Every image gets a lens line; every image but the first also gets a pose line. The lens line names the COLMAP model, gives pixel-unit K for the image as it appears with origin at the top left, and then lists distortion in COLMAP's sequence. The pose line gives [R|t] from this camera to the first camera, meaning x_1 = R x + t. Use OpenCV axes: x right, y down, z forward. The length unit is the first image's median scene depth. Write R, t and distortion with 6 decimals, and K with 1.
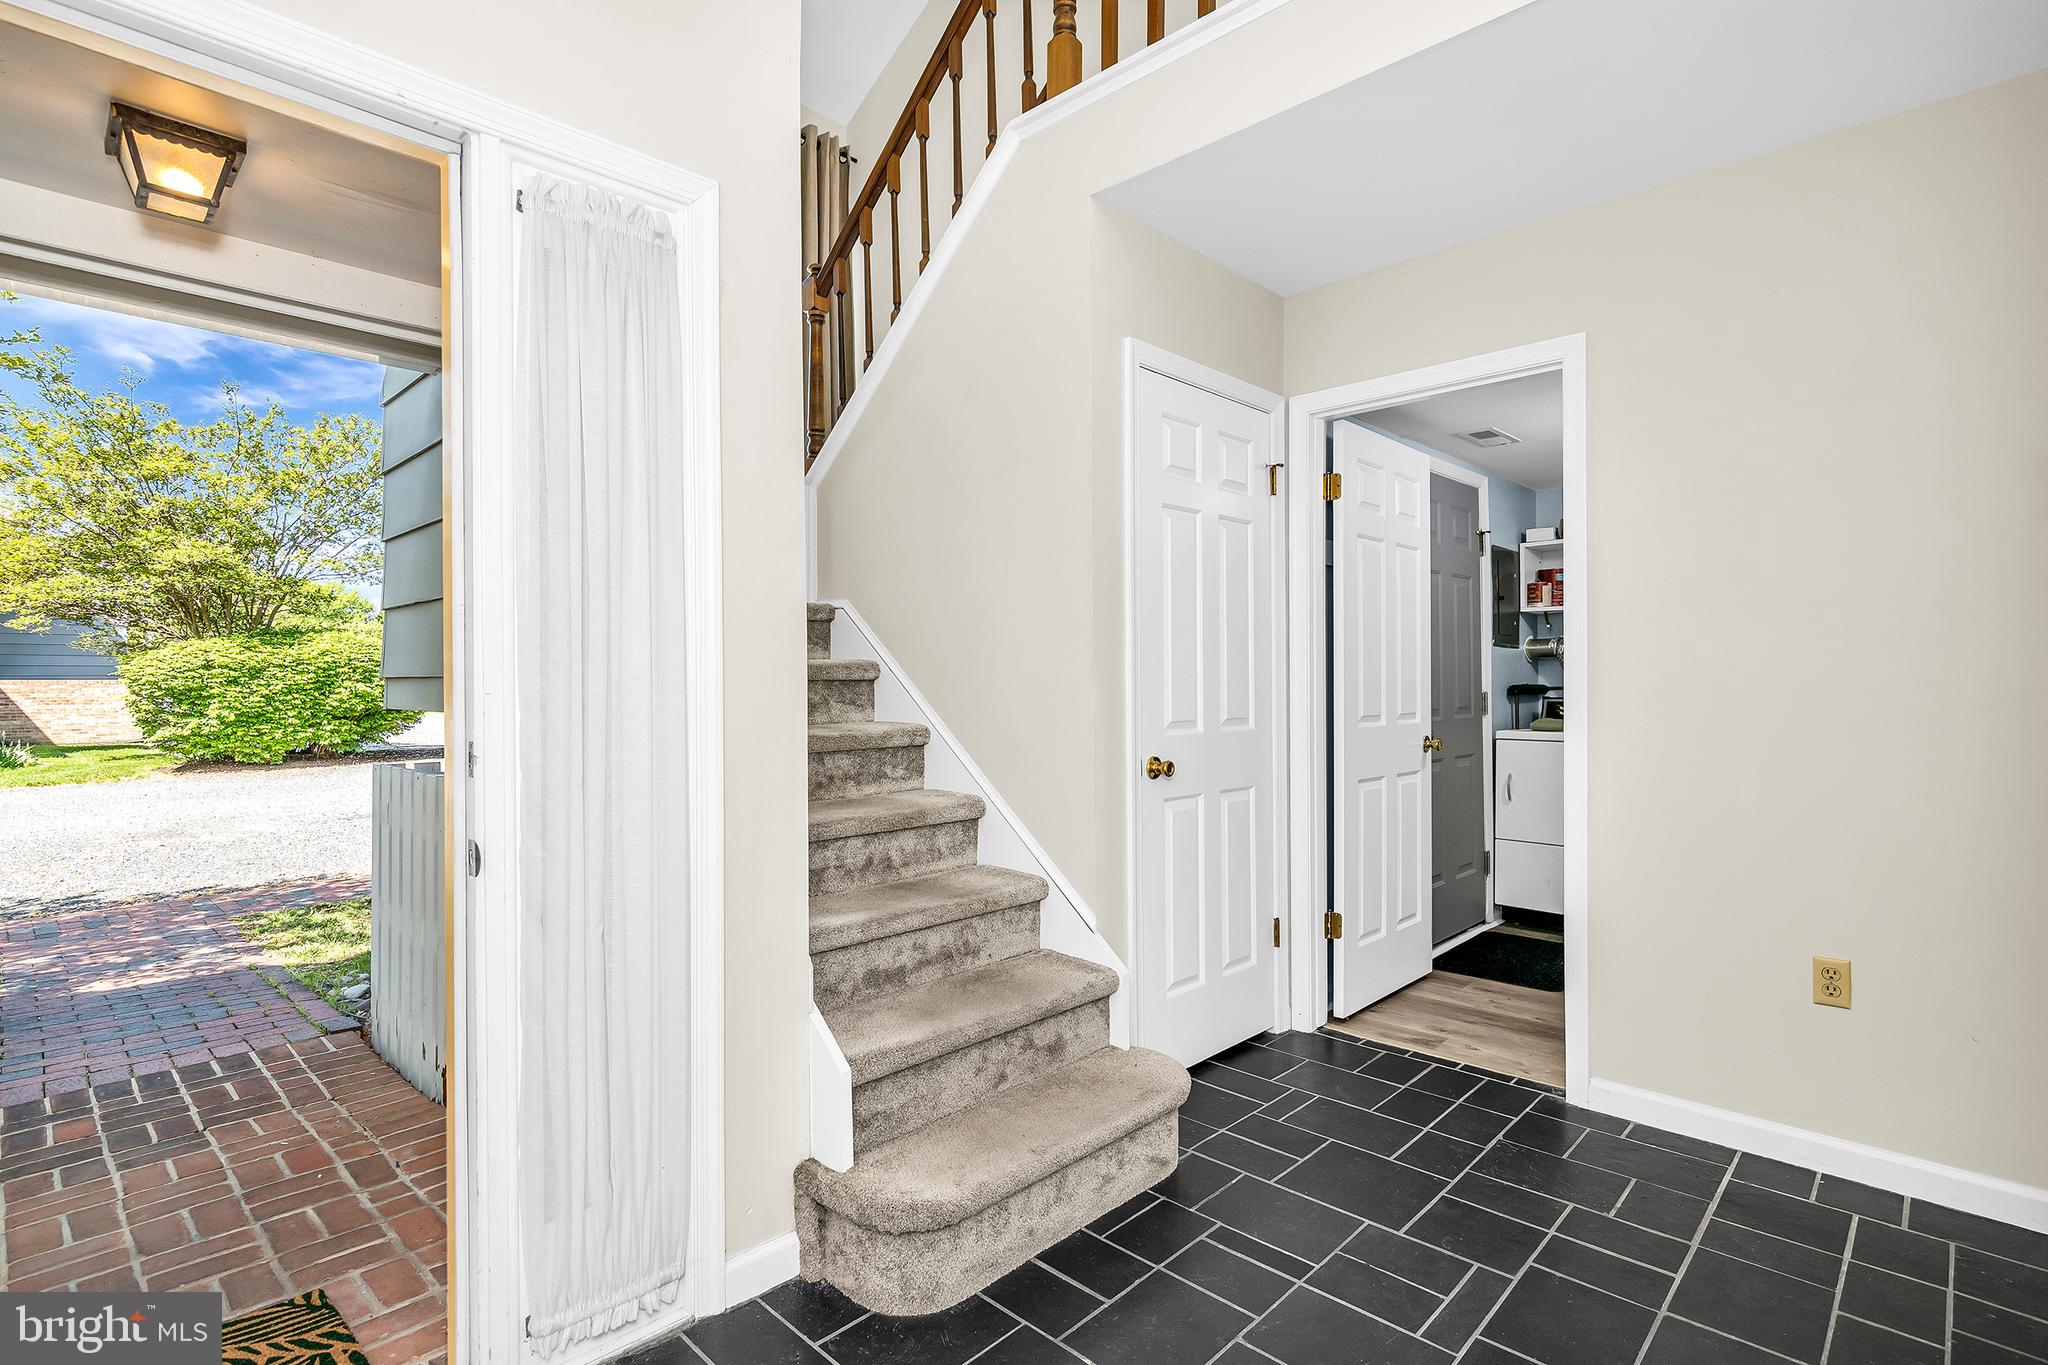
lens RADIAL K [[995.2, 0, 1024.5], [0, 995.2, 681.5], [0, 0, 1]] dist [0.006523, 0.000537]
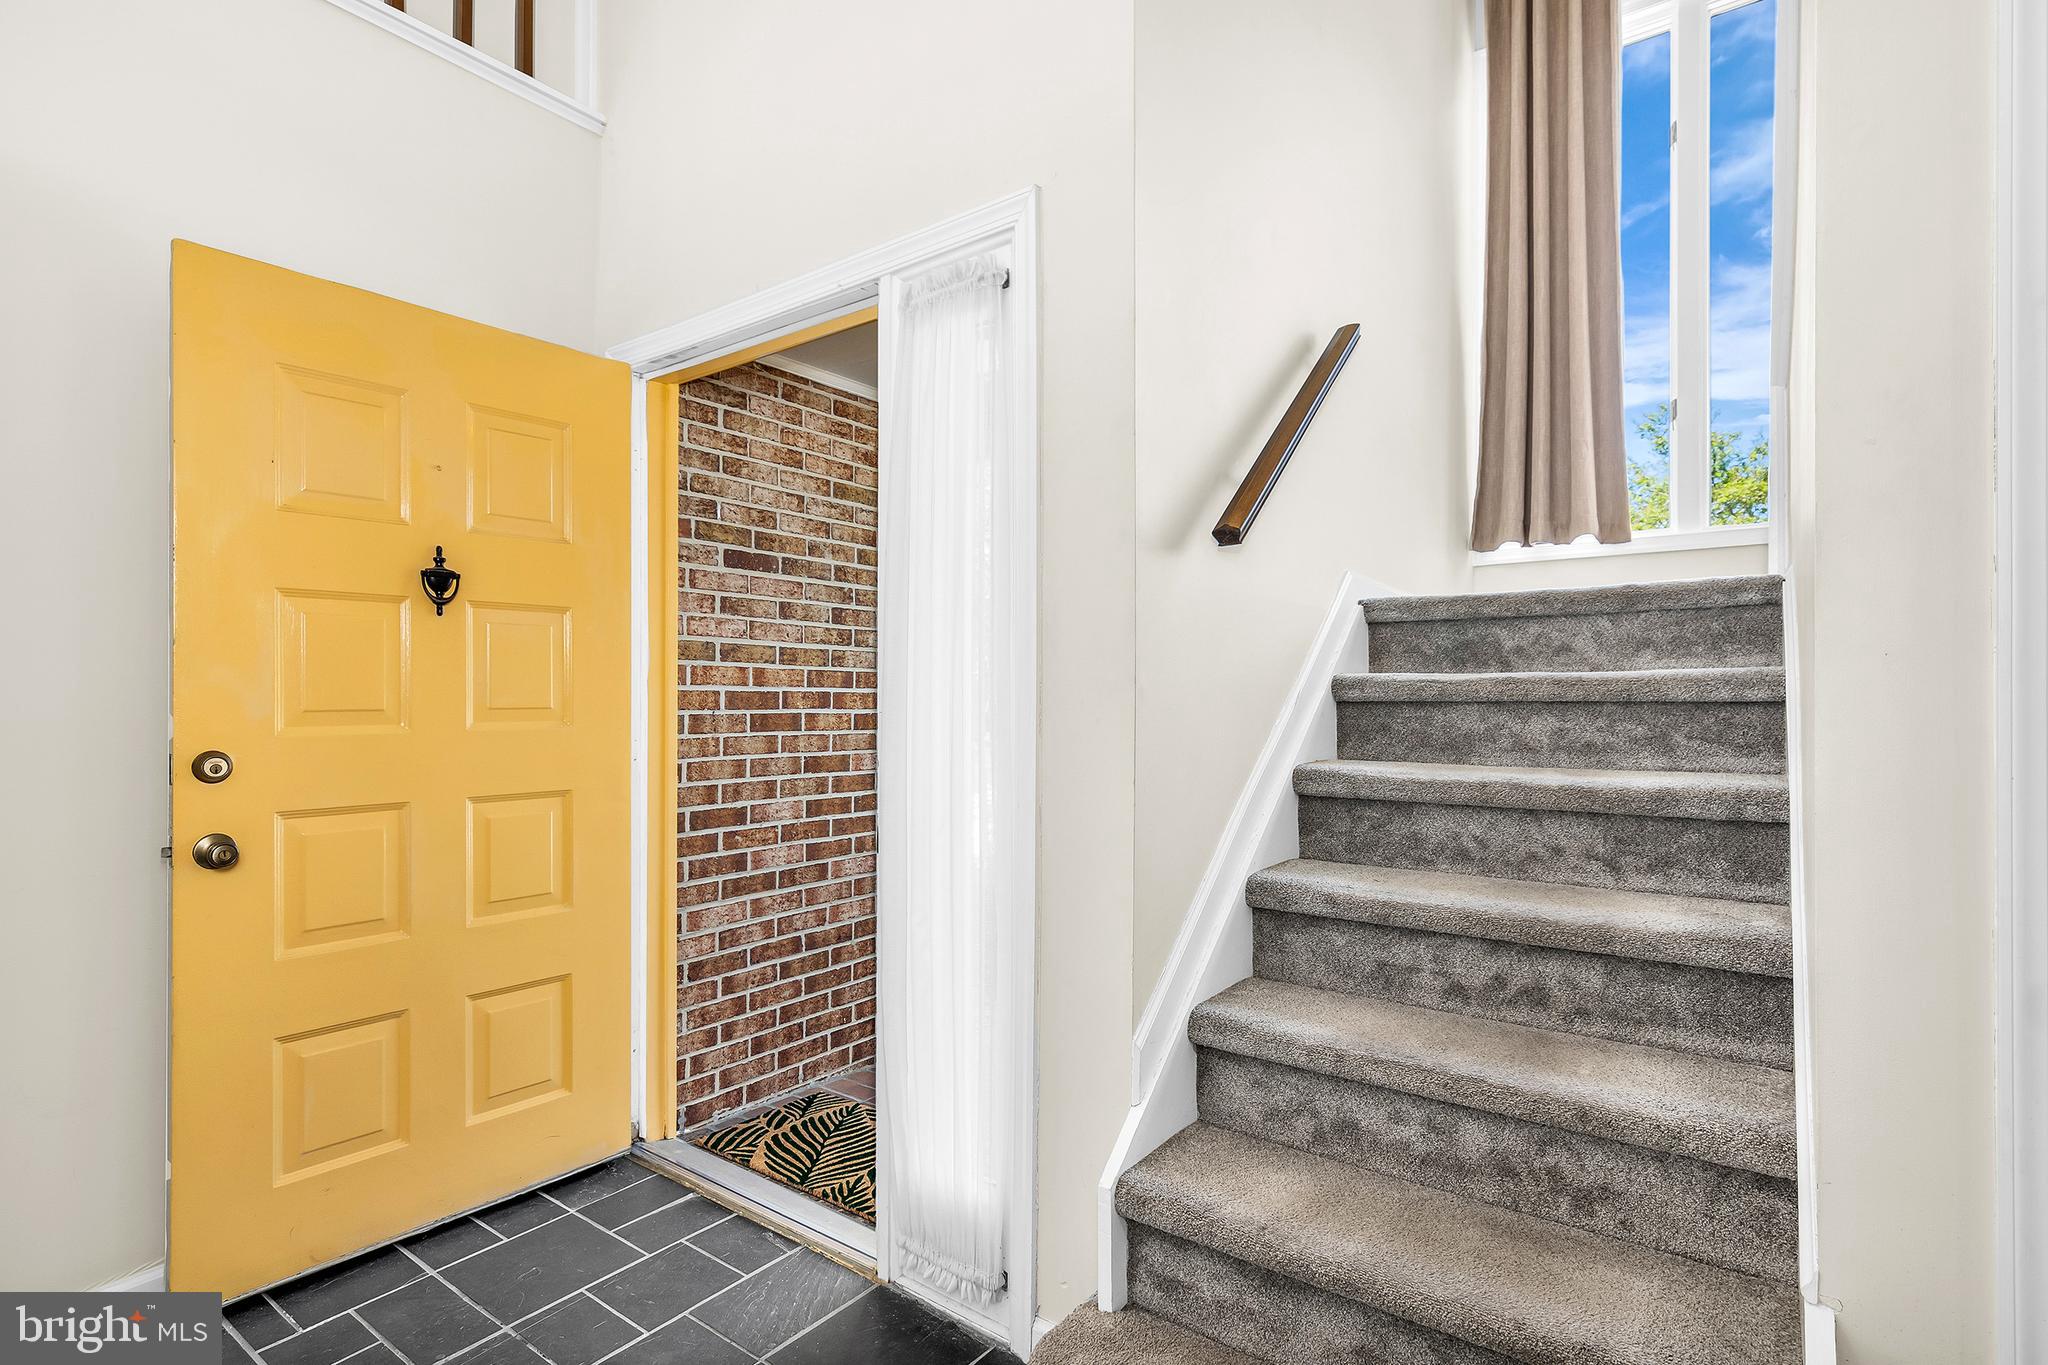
lens RADIAL K [[995.2, 0, 1025.7], [0, 995.2, 691.2], [0, 0, 1]] dist [0.006523, 0.000537]
pose [[0.122548, -0.001990, -0.992461, 0.456006], [0.000805, 0.999998, -0.001906, -0.008288], [0.992462, -0.000566, 0.122550, 0.621239]]
